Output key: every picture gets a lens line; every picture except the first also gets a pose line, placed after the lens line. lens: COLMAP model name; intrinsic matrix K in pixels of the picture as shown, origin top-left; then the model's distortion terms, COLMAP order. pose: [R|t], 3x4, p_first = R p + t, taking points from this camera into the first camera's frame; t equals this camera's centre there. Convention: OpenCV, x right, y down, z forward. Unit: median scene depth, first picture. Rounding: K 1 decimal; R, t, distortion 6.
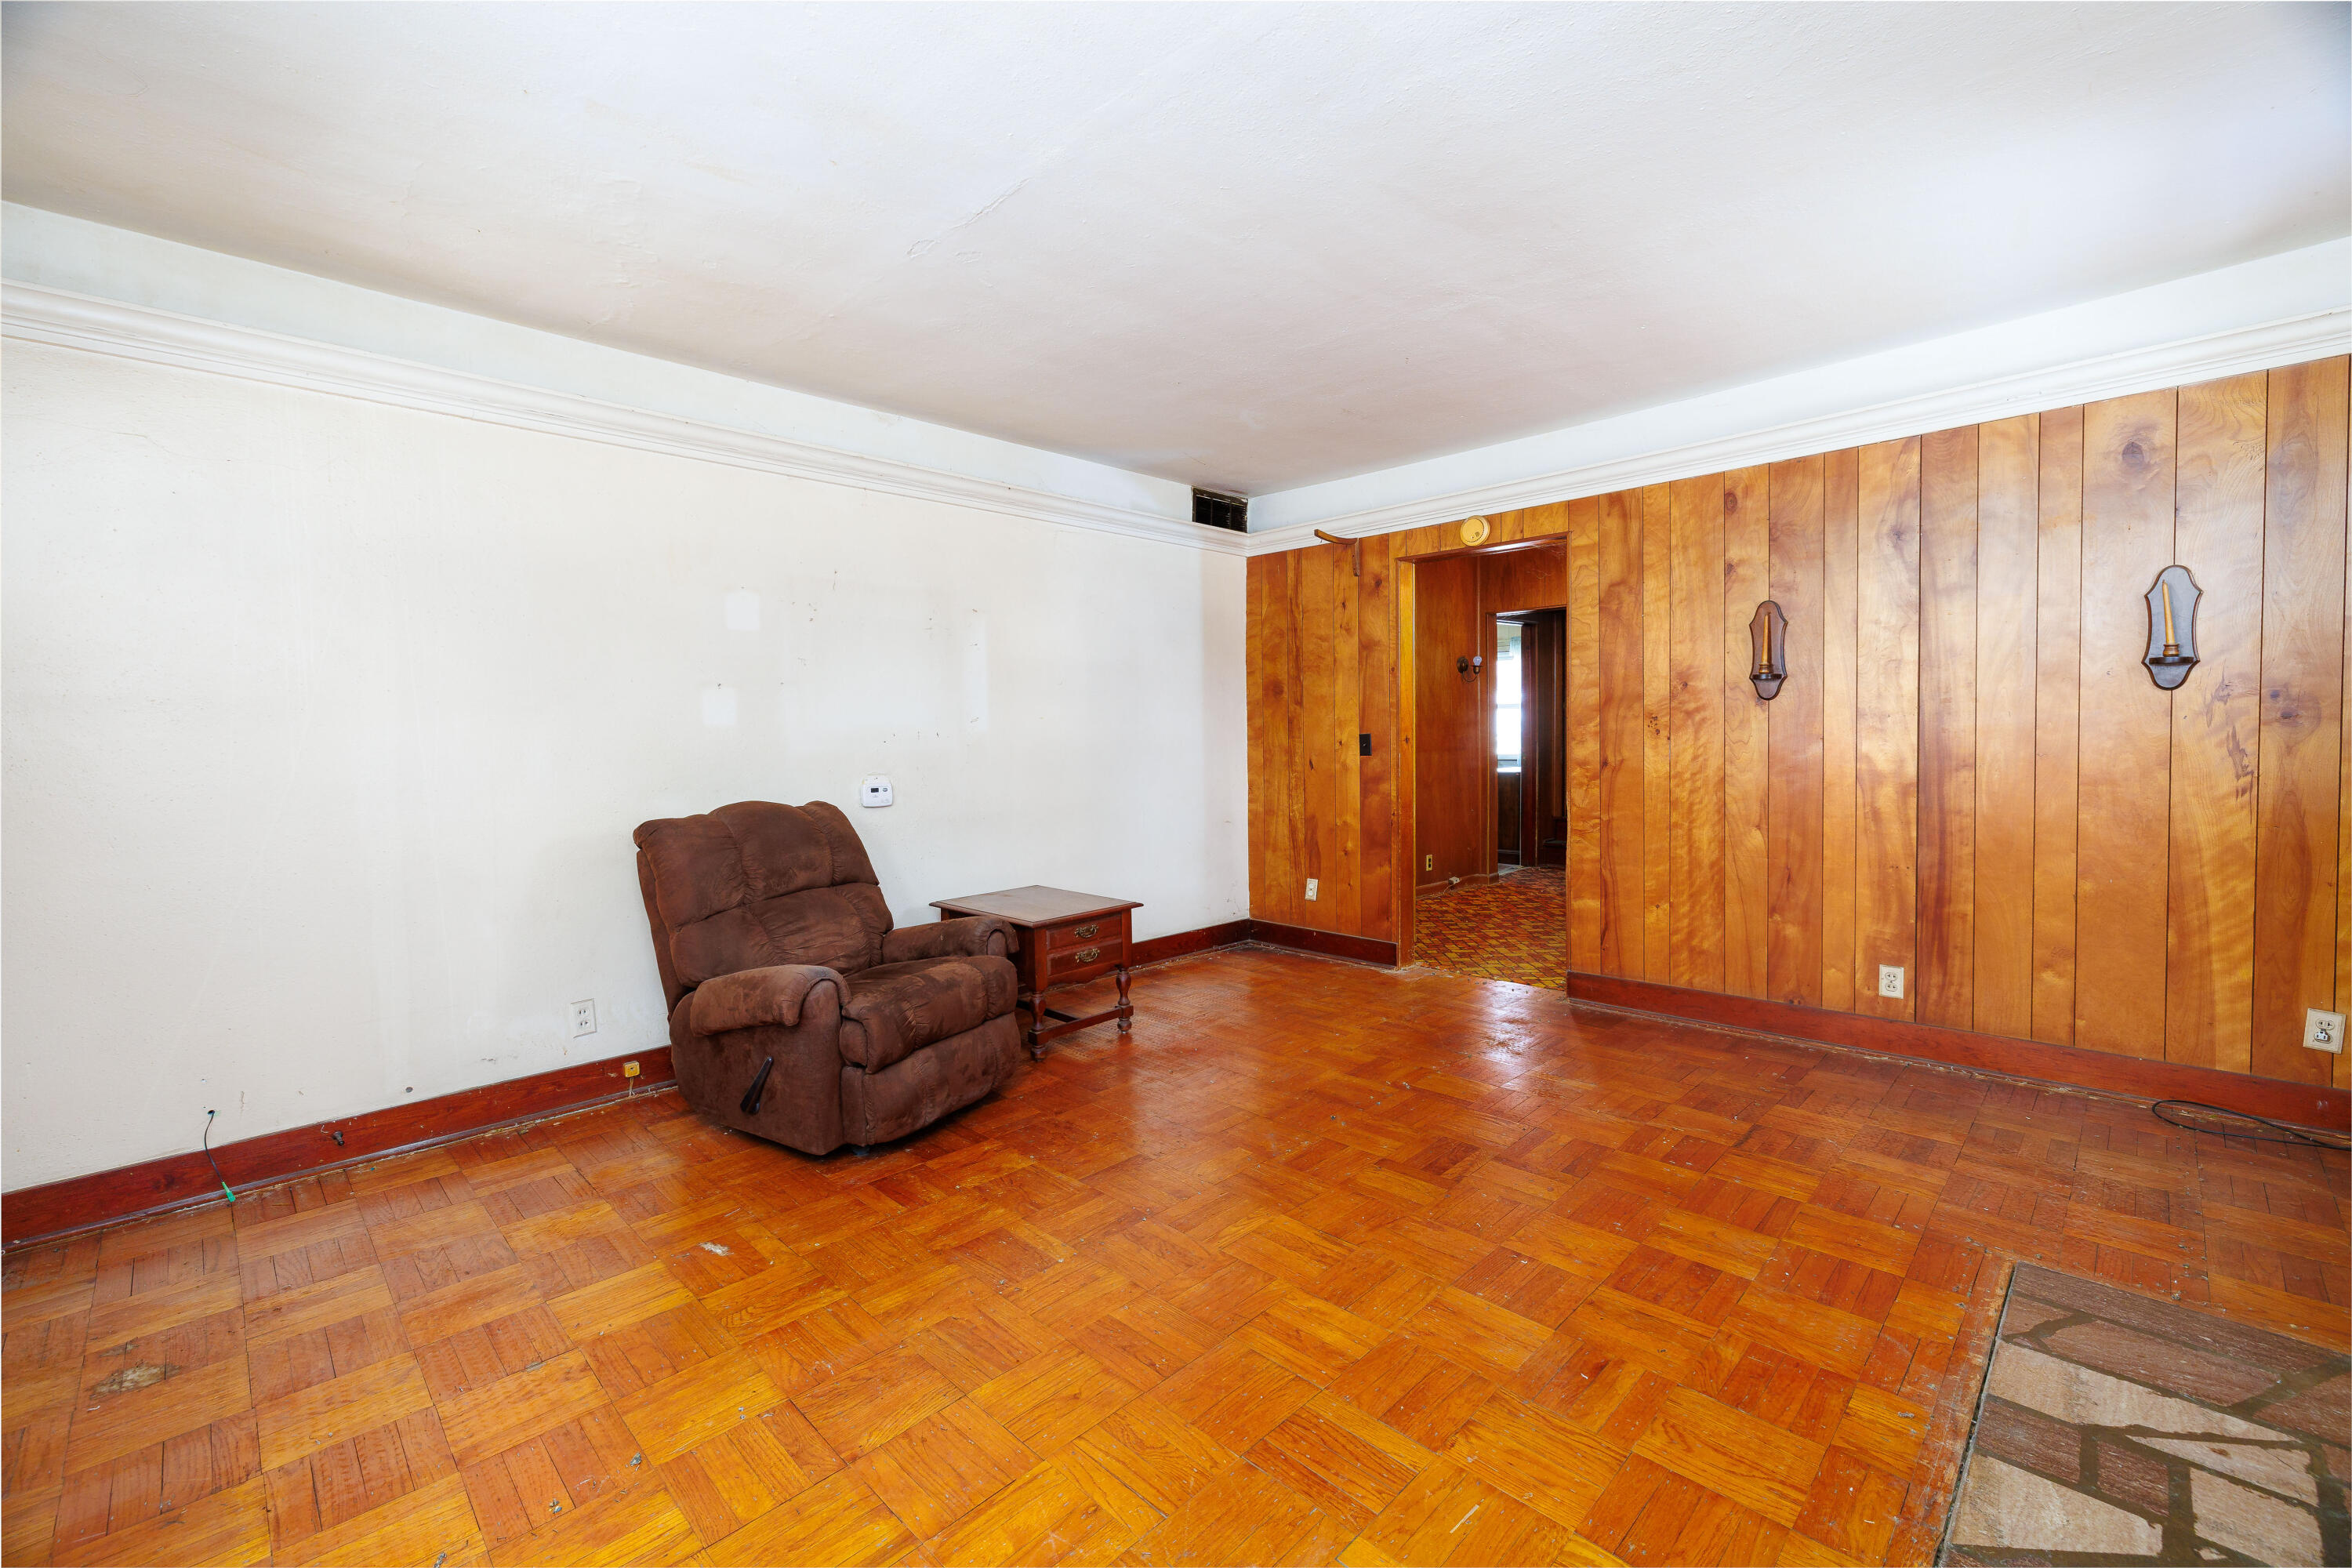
lens RADIAL K [[972.2, 0, 1167.3], [0, 972.2, 767.9], [0, 0, 1]] dist [-0.000410, 0.000169]
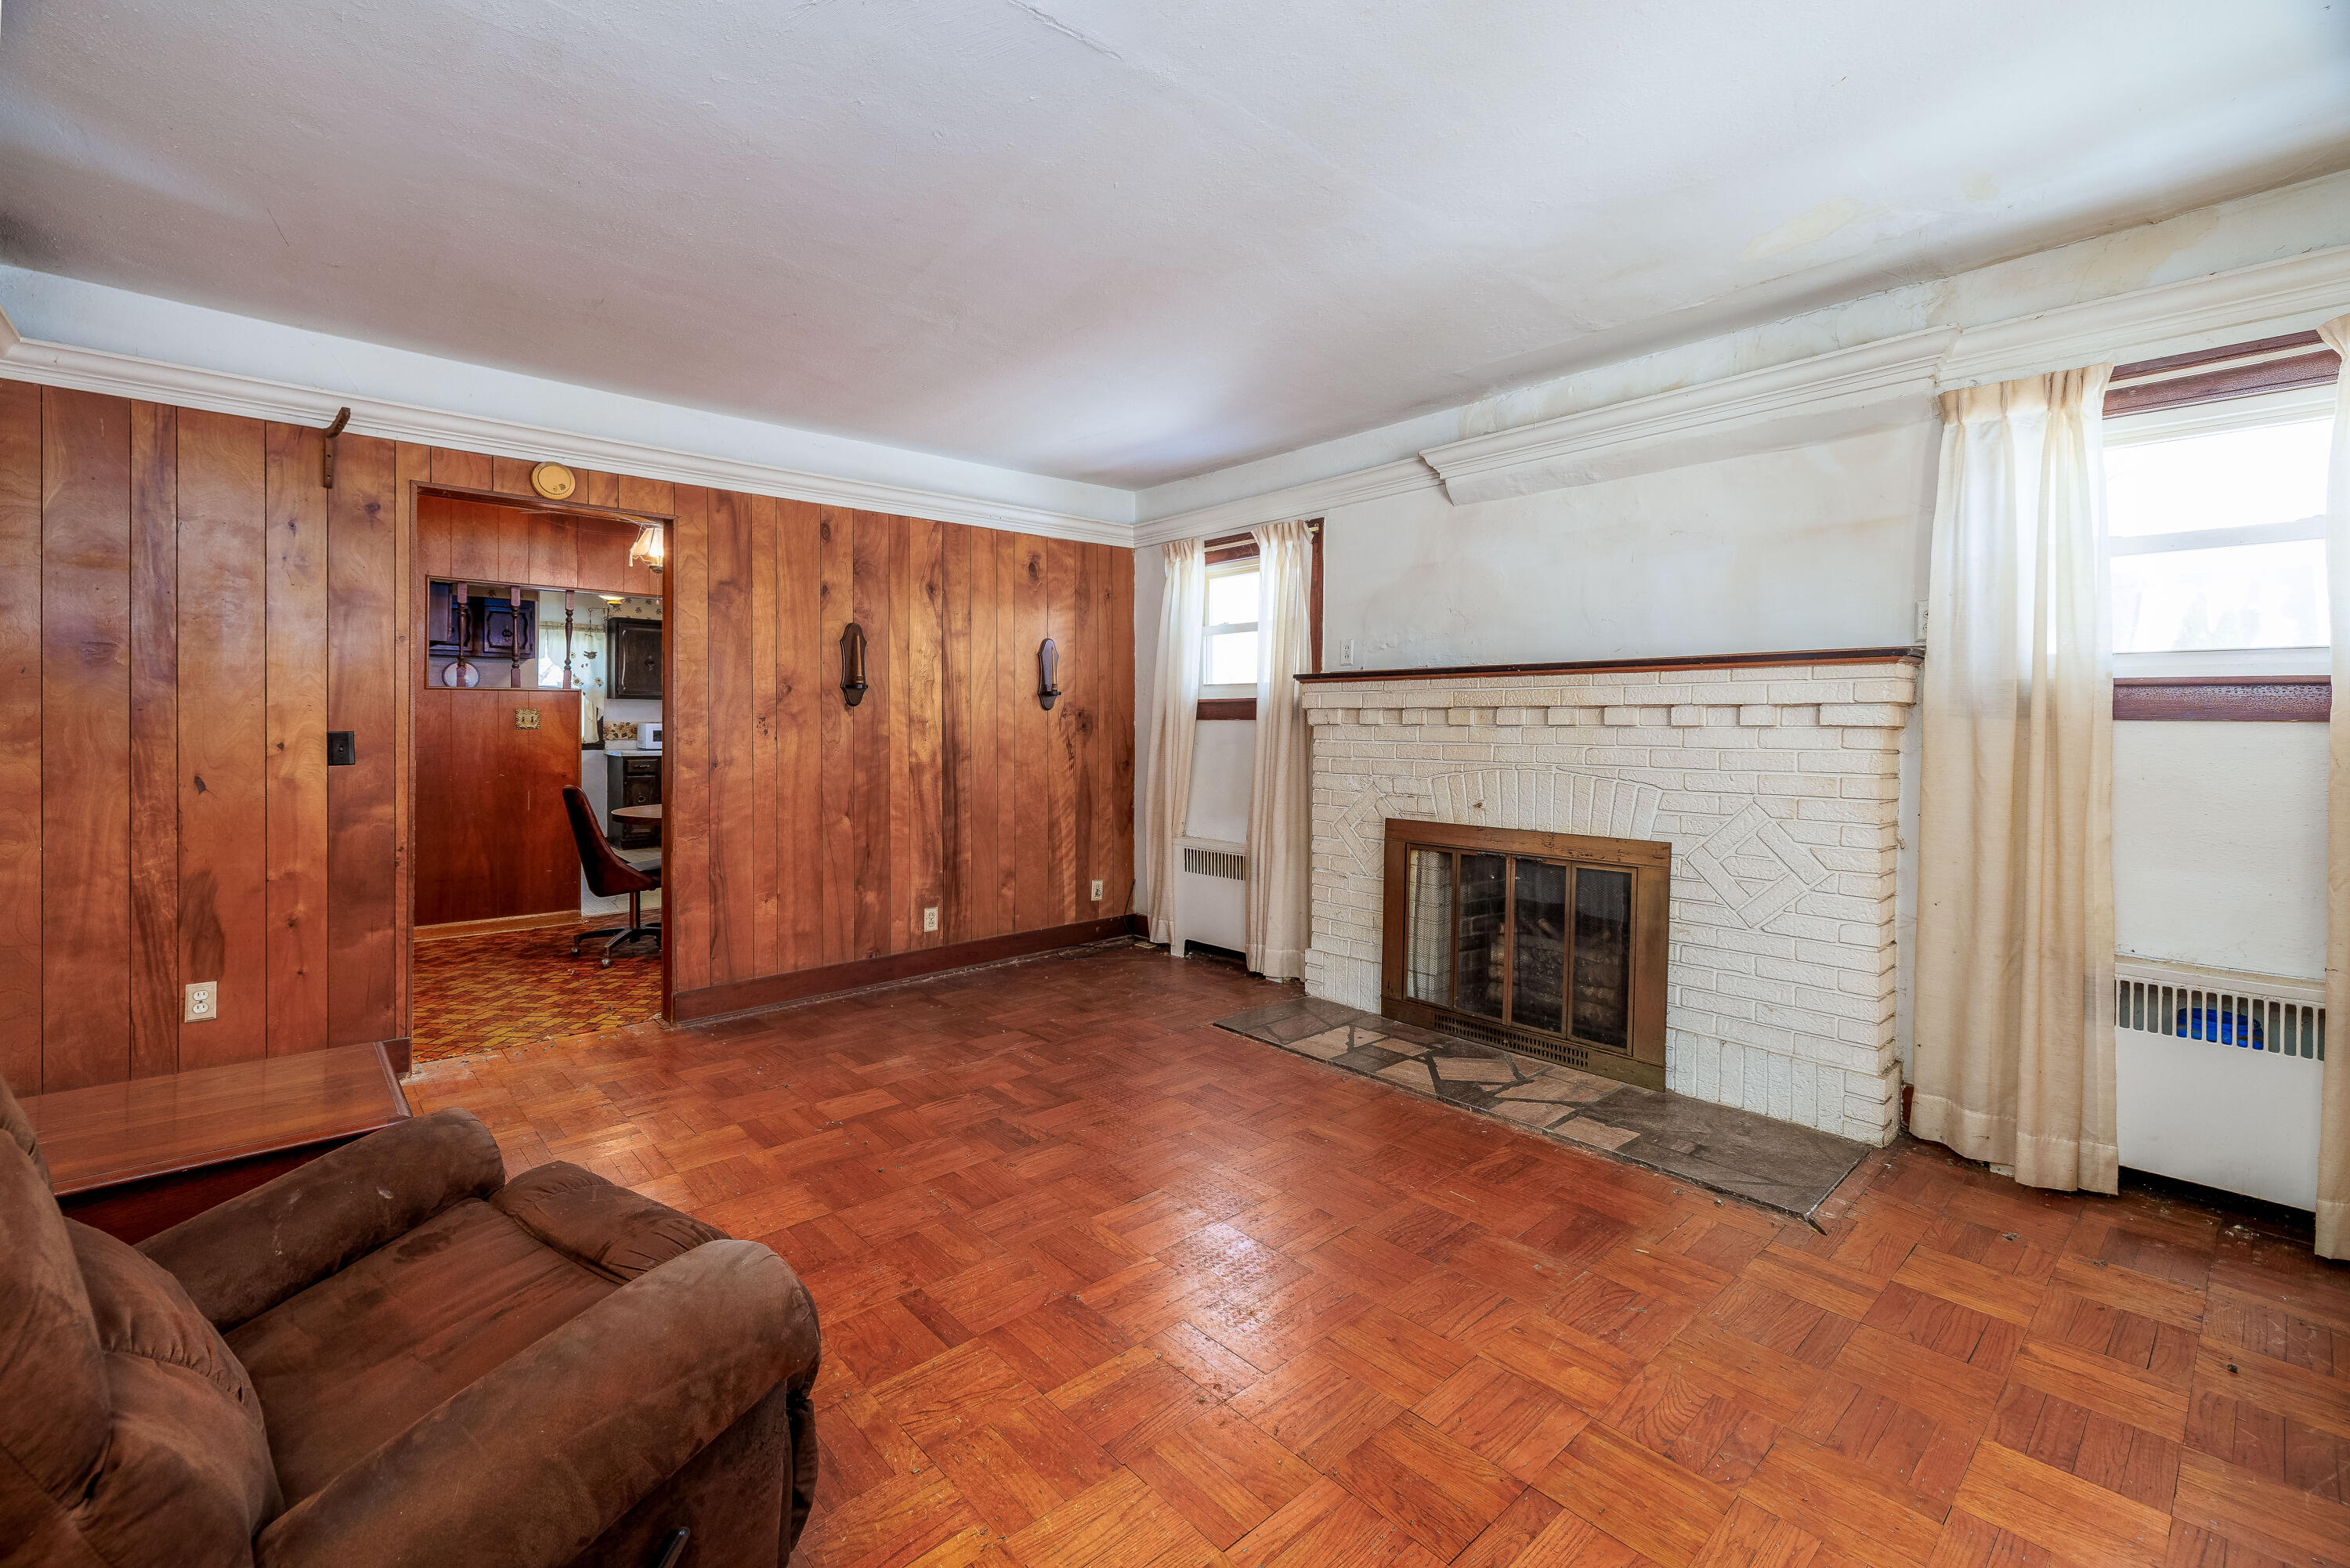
lens RADIAL K [[1000.5, 0, 1169.8], [0, 1000.5, 724.0], [0, 0, 1]] dist [-0.001337, -0.000061]
pose [[0.053873, 0.017283, 0.998398, -0.651583], [0.034403, 0.999224, -0.019154, -0.012490], [-0.997955, 0.035380, 0.053237, 0.617127]]
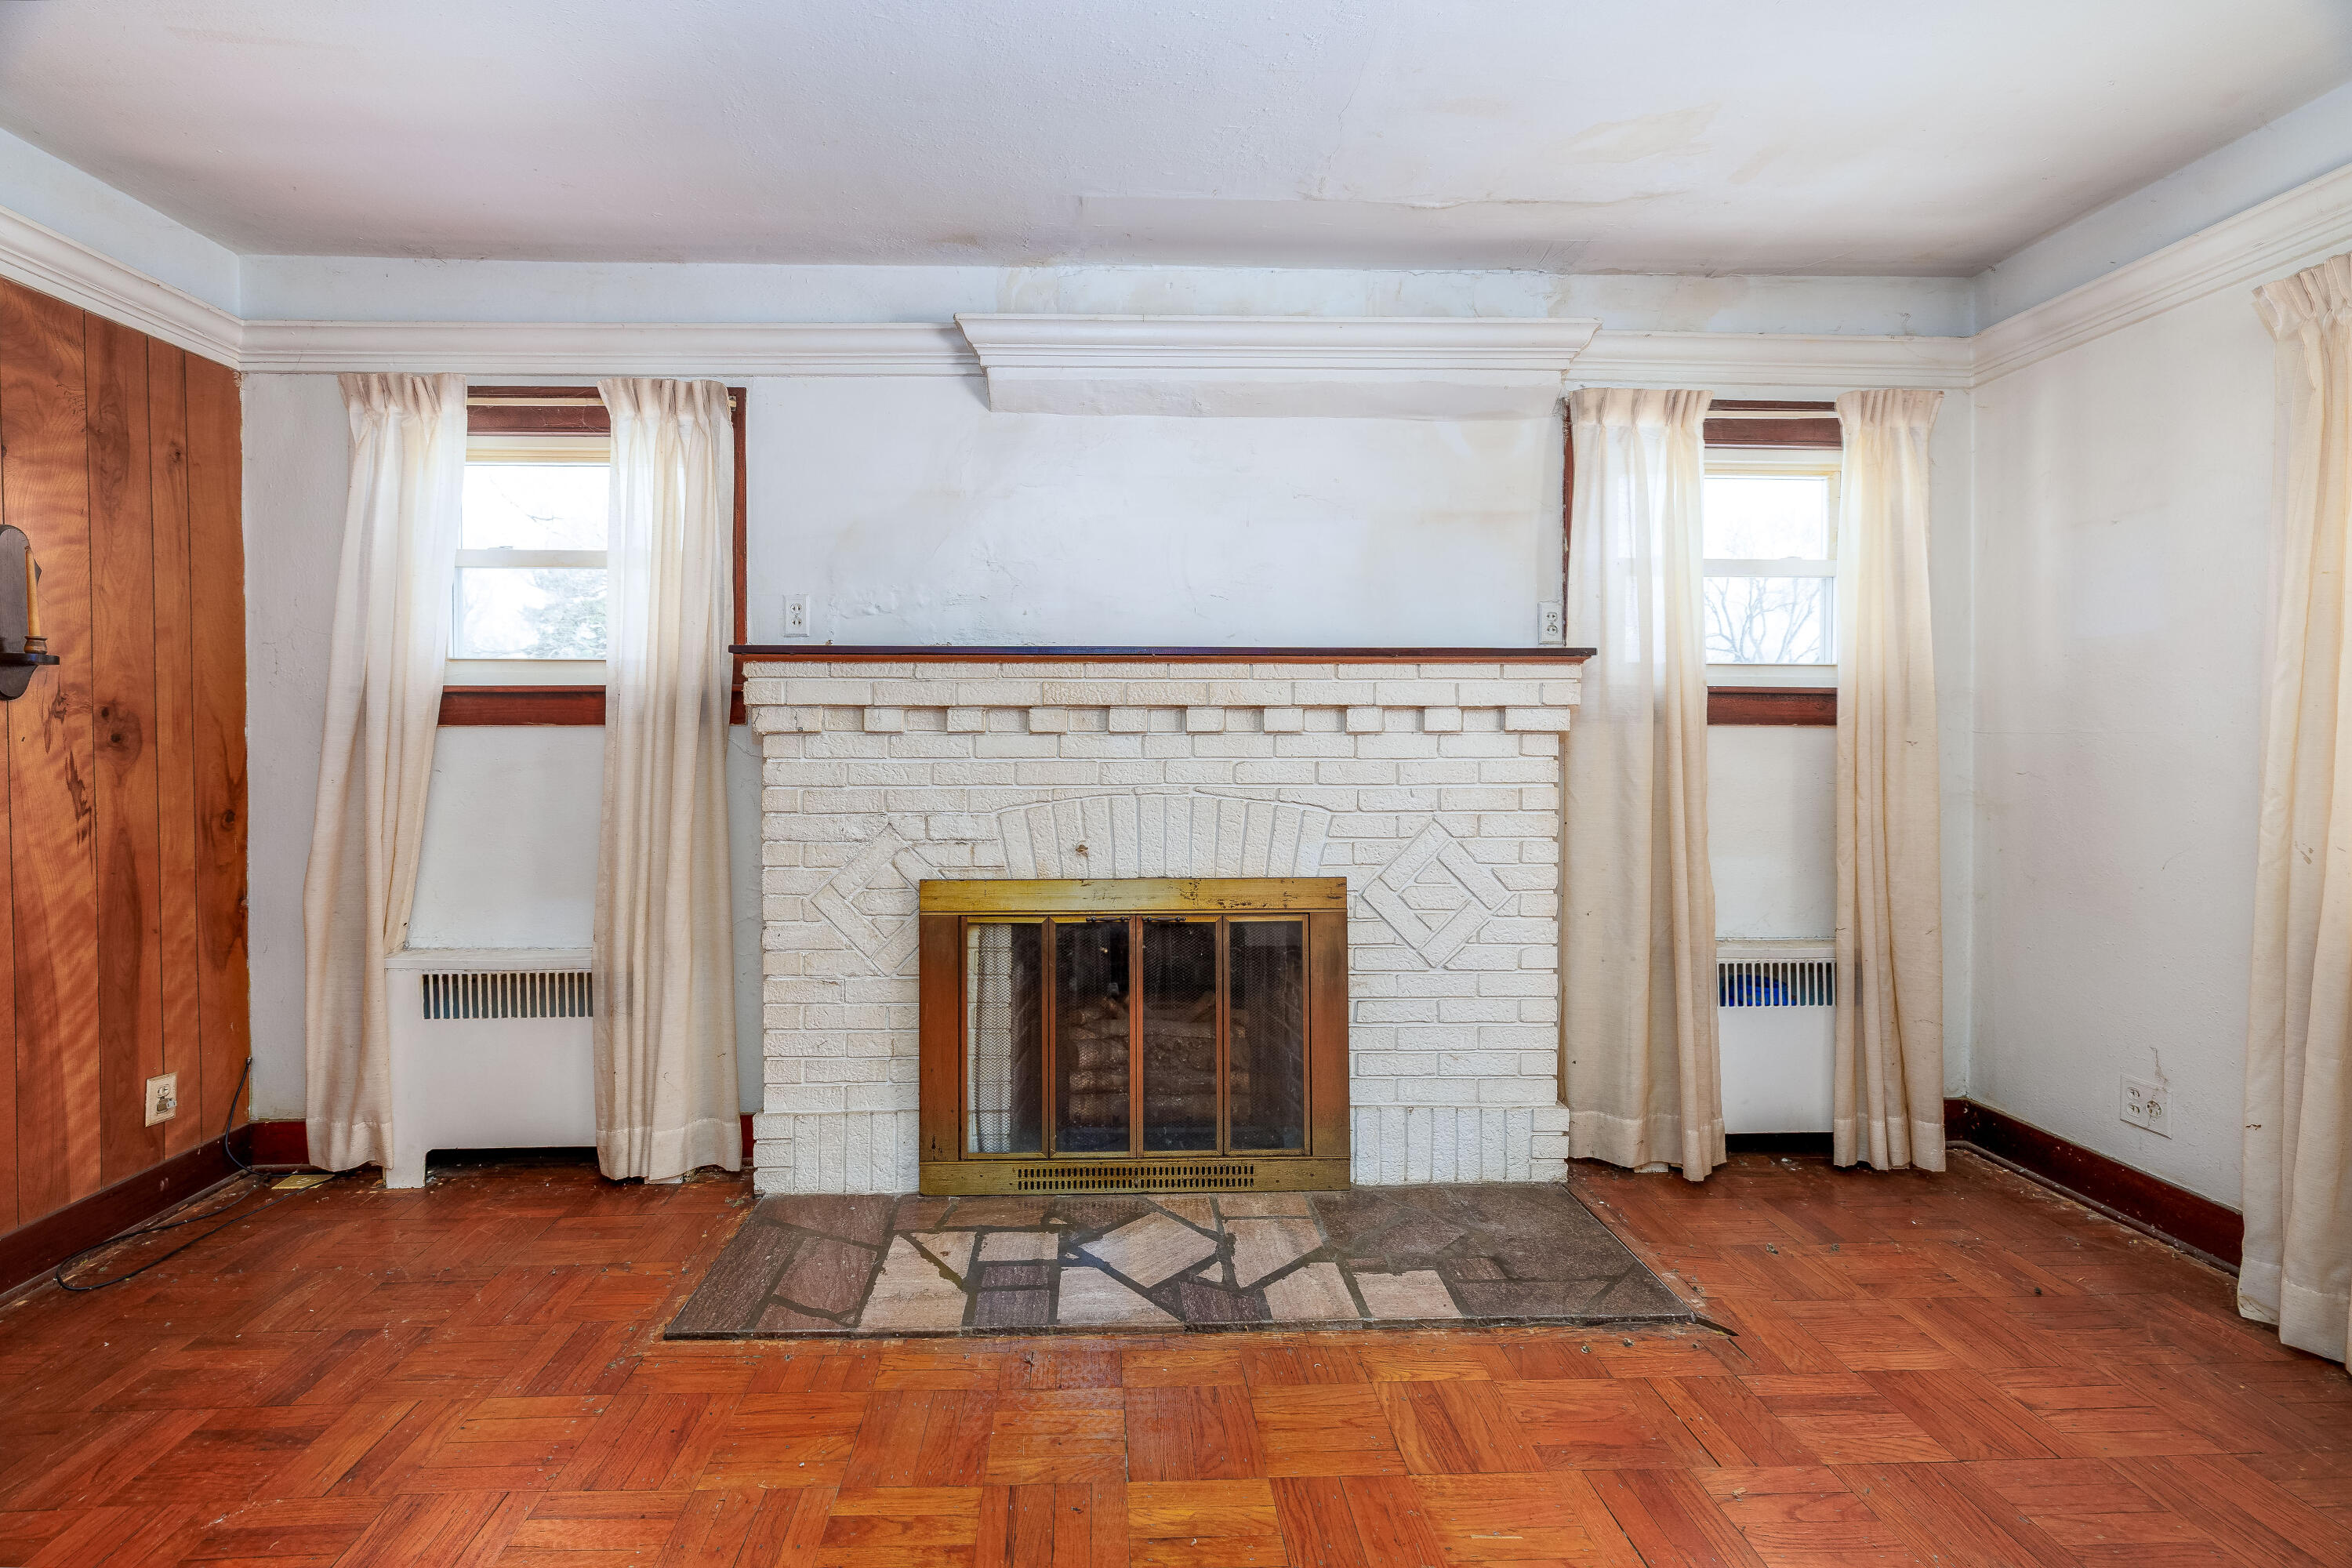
lens RADIAL K [[1000.7, 0, 1160.0], [0, 1000.7, 745.2], [0, 0, 1]] dist [0.000473, 0.000037]
pose [[-0.729340, 0.011641, 0.684053, -0.070347], [0.040653, 0.998826, 0.026346, -0.029042], [-0.682943, 0.047024, -0.728957, 0.858098]]
